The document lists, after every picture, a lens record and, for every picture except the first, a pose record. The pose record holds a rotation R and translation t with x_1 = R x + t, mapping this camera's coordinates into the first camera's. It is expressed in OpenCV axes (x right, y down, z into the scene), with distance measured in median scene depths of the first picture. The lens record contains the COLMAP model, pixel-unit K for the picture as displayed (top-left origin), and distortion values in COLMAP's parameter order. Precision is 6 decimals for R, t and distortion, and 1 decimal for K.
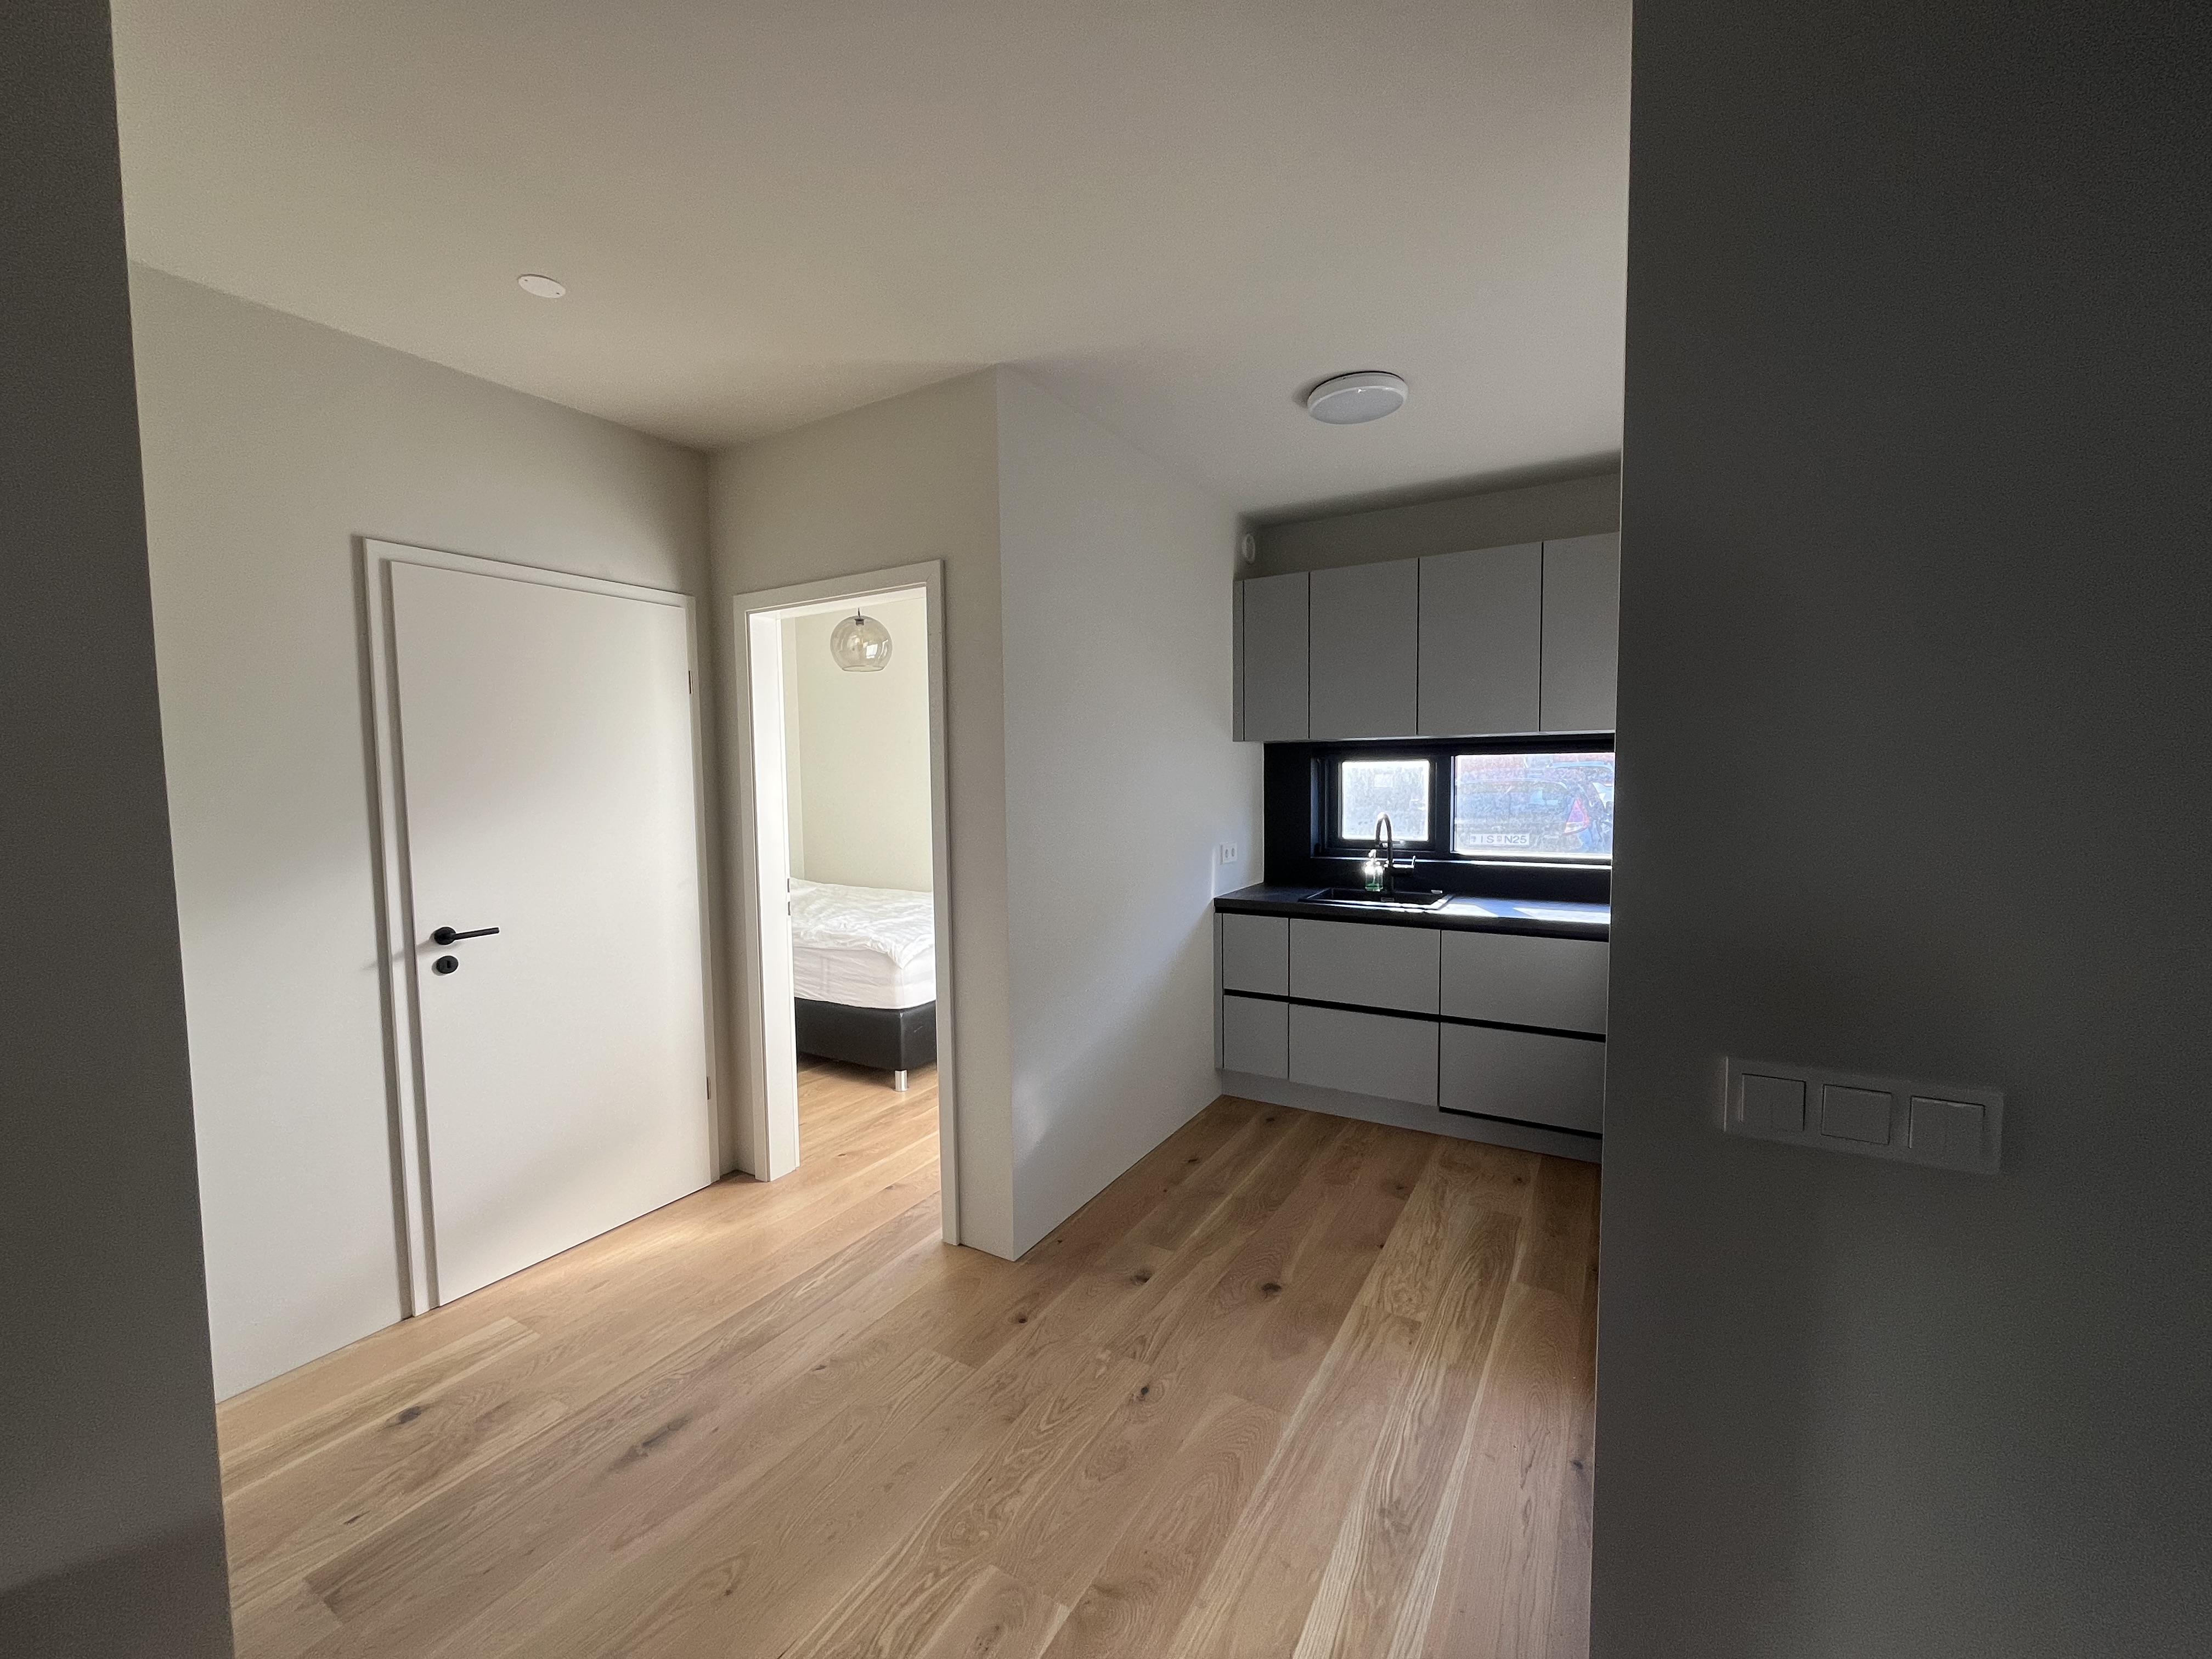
lens RADIAL K [[898.2, 0, 1100.1], [0, 898.2, 829.0], [0, 0, 1]] dist [-0.002620, -0.000136]
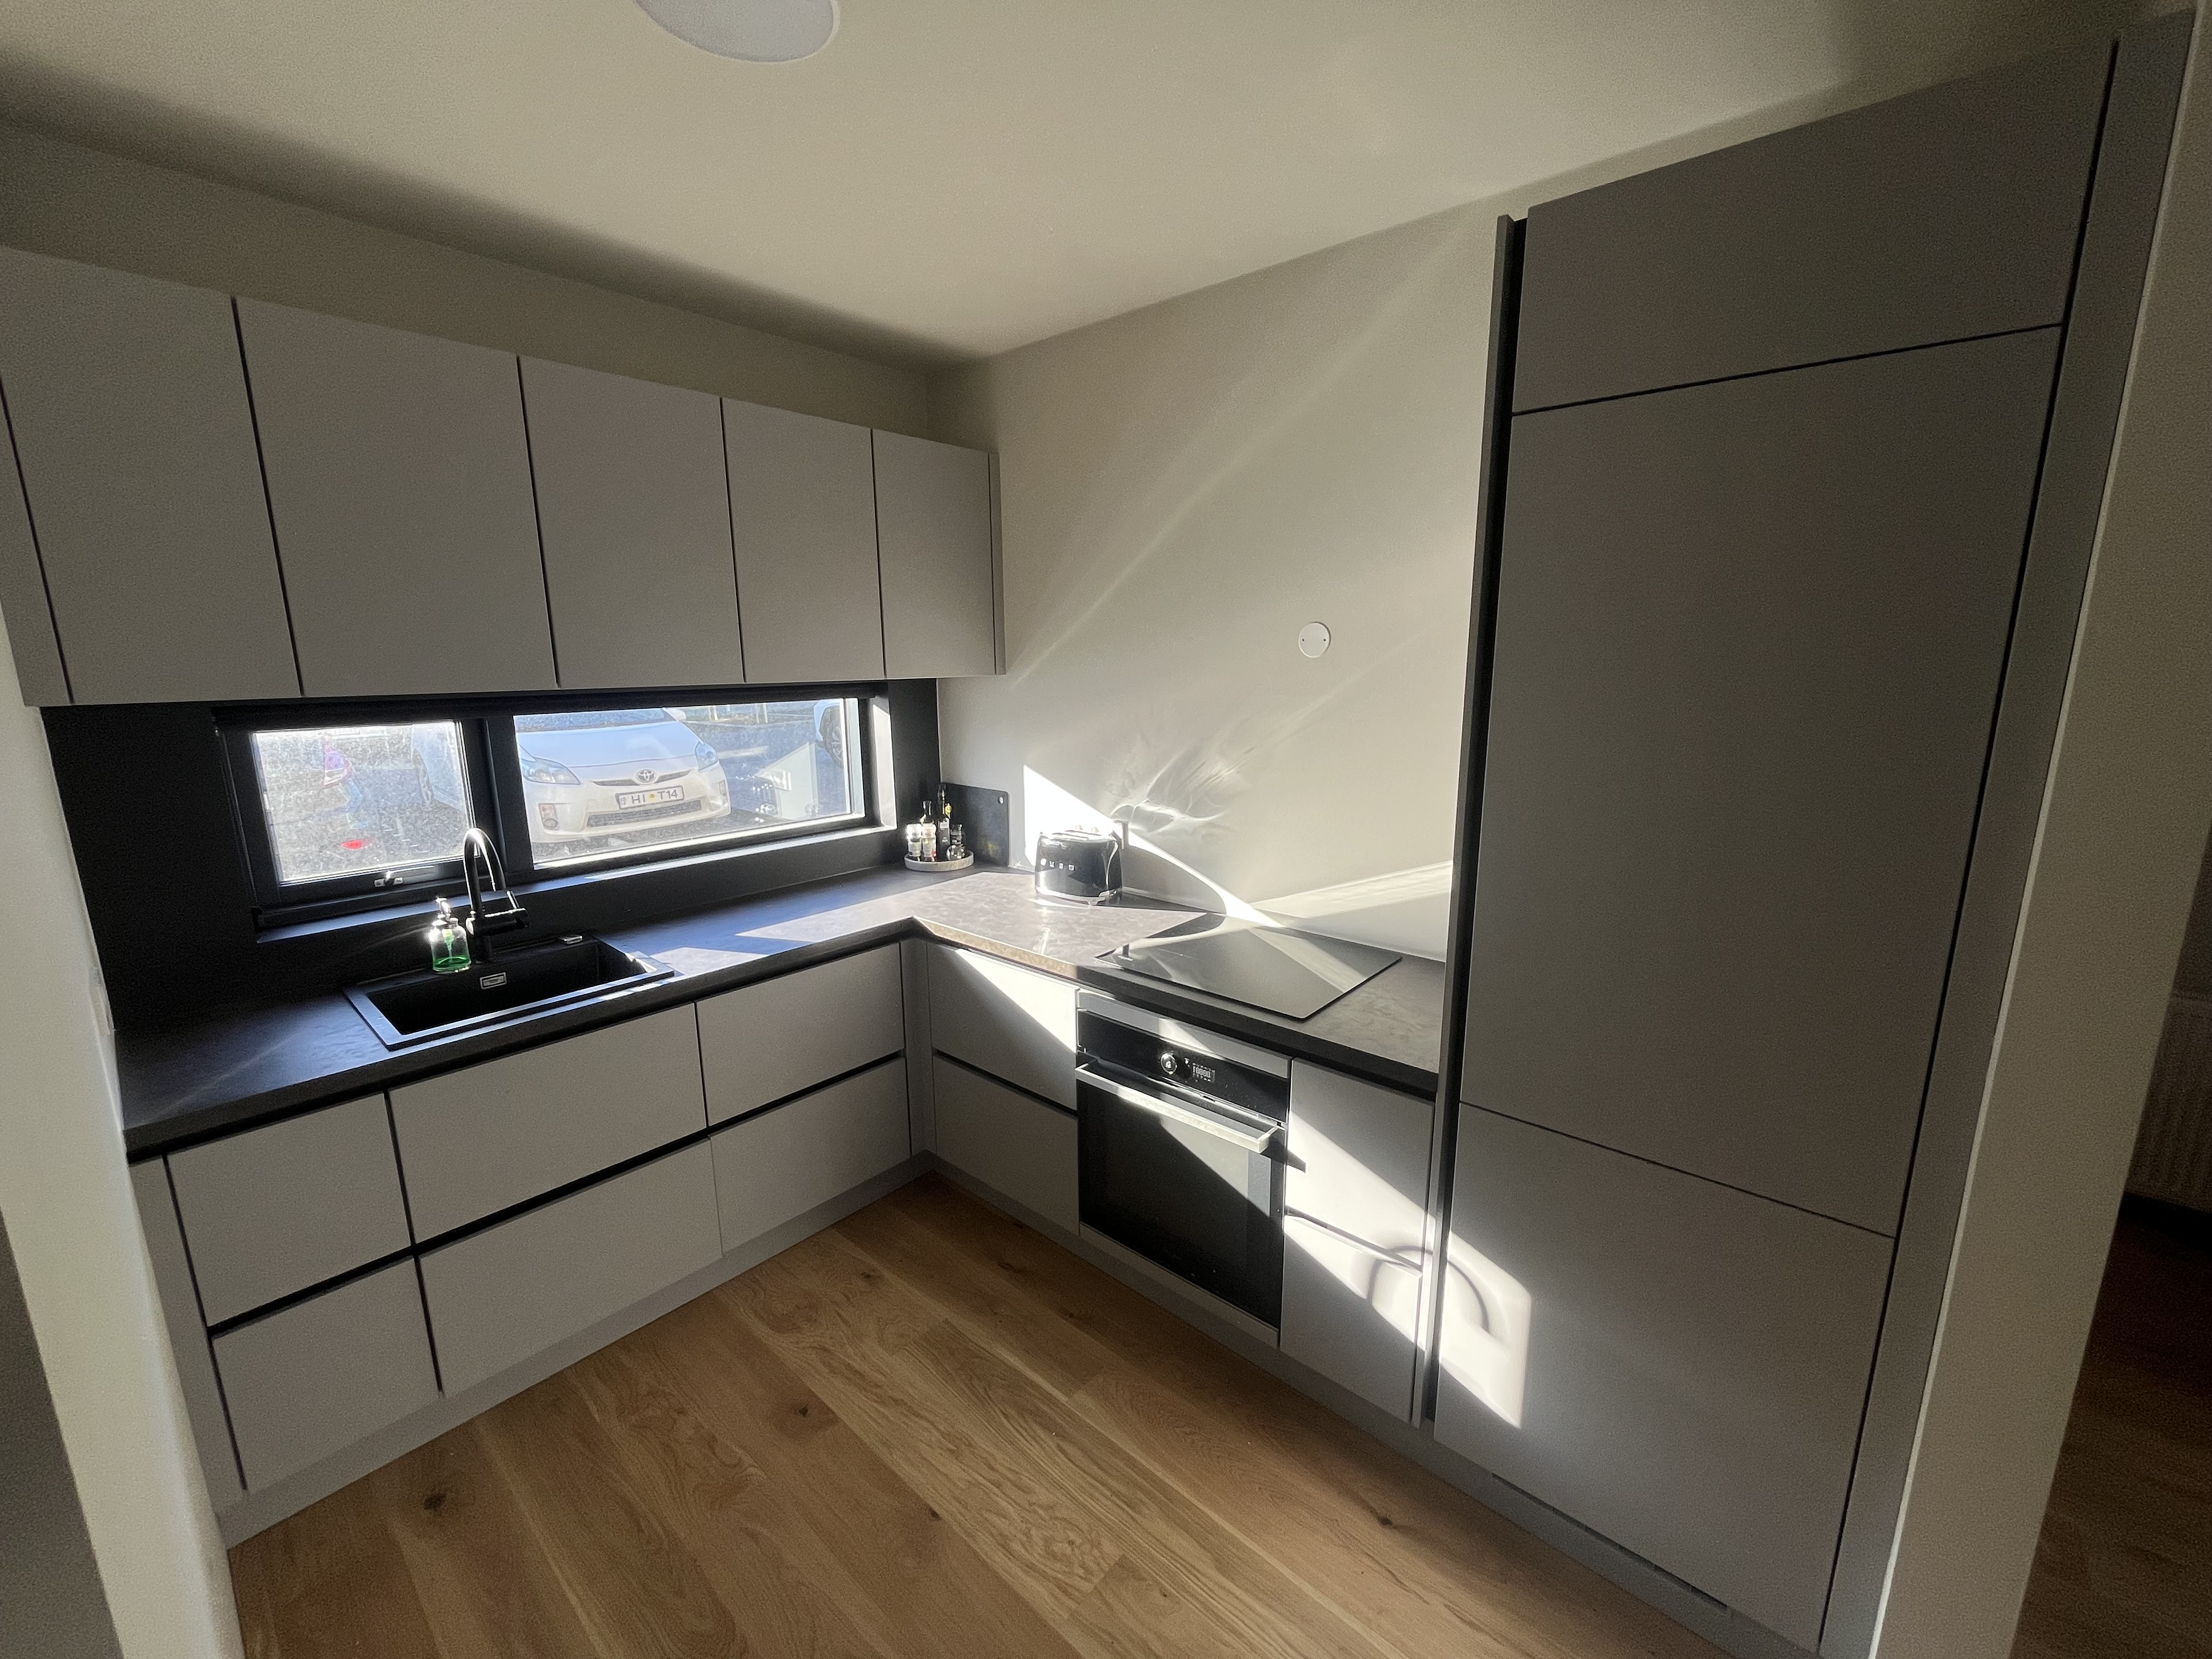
lens RADIAL K [[898.2, 0, 1097.4], [0, 898.2, 831.8], [0, 0, 1]] dist [-0.002620, -0.000136]
pose [[0.181444, -0.184861, 0.965870, -0.152630], [0.069923, 0.982112, 0.174834, -0.093976], [-0.980912, 0.035814, 0.191125, 0.580277]]
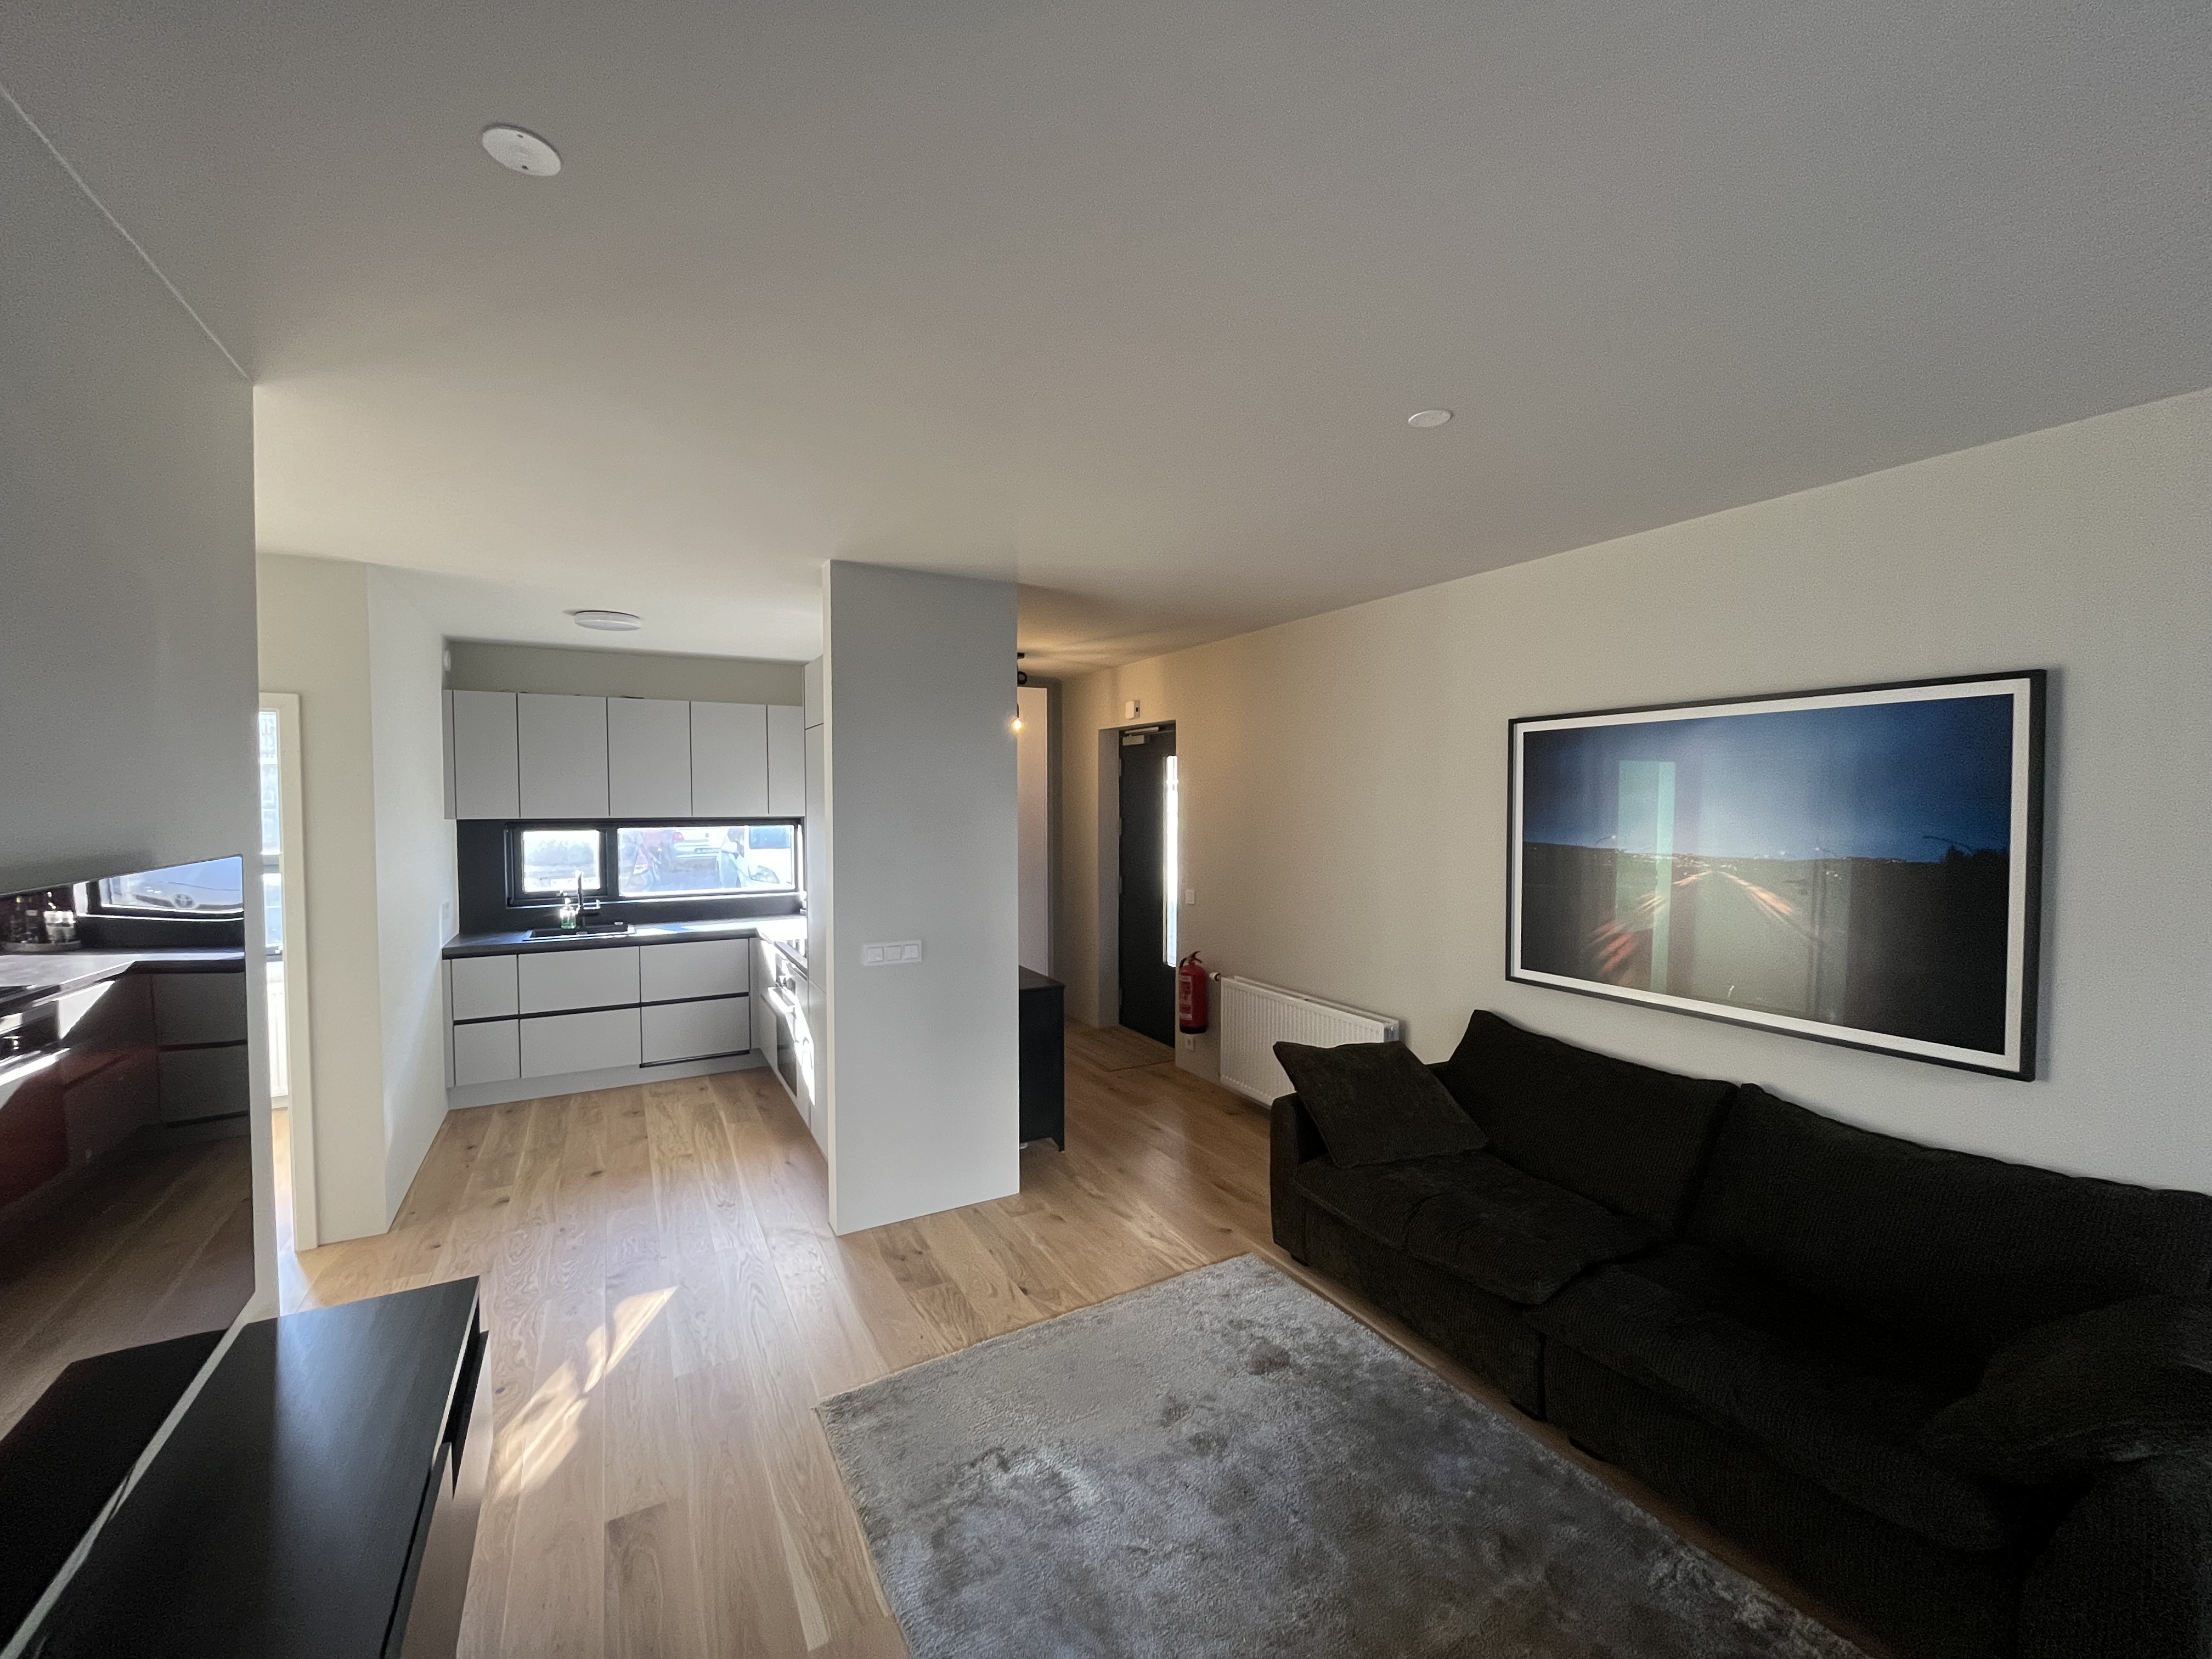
lens RADIAL K [[898.2, 0, 1103.8], [0, 898.2, 834.6], [0, 0, 1]] dist [-0.002620, -0.000136]
pose [[0.504634, -0.022851, 0.863031, -0.519434], [0.051776, 0.998651, -0.003833, -0.029484], [-0.861779, 0.046619, 0.505137, -0.447263]]
